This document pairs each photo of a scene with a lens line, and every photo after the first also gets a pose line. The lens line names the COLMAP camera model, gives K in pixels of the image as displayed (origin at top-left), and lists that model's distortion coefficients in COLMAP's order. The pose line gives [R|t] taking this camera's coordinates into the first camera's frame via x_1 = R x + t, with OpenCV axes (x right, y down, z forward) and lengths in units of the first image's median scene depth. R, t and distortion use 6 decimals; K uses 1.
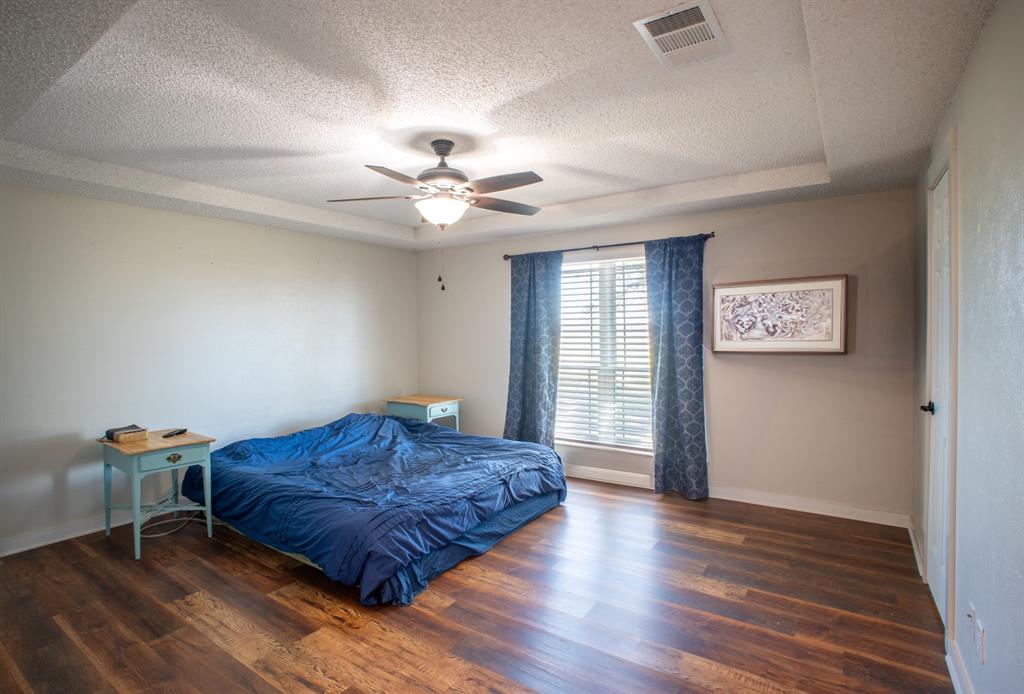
lens RADIAL K [[501.1, 0, 512.0], [0, 501.1, 347.0], [0, 0, 1]] dist [-0.000235, -0.000120]
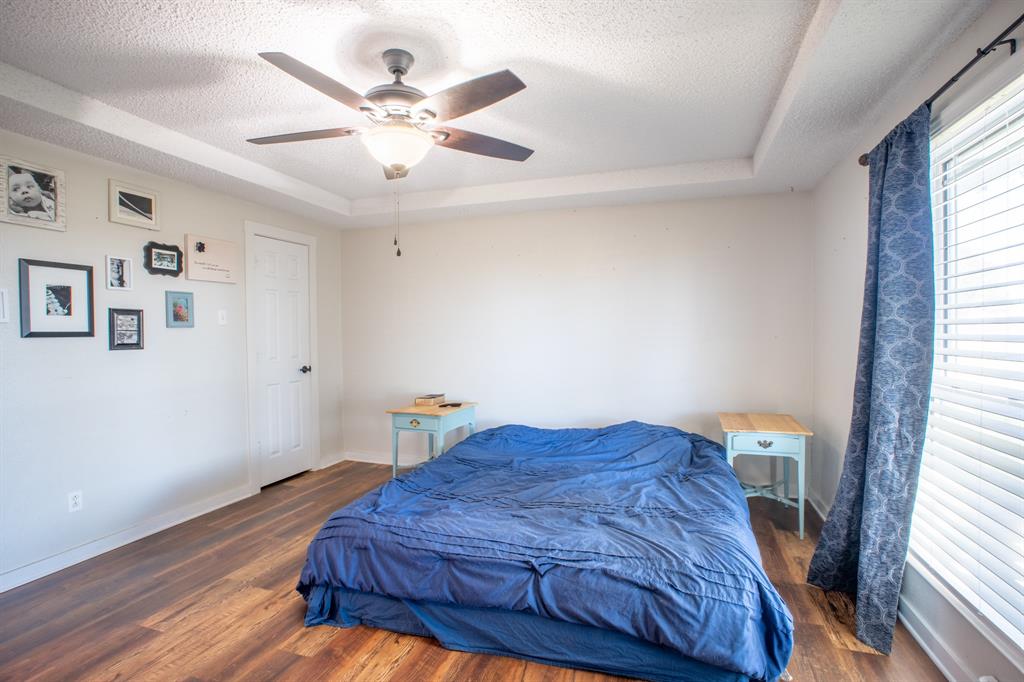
lens RADIAL K [[485.9, 0, 512.0], [0, 485.9, 341.0], [0, 0, 1]] dist [-0.025297, -0.000190]
pose [[0.280845, 0.017667, -0.959591, 0.490697], [-0.012775, 0.999811, 0.014669, -0.007333], [0.959668, 0.008139, 0.281017, 0.767486]]
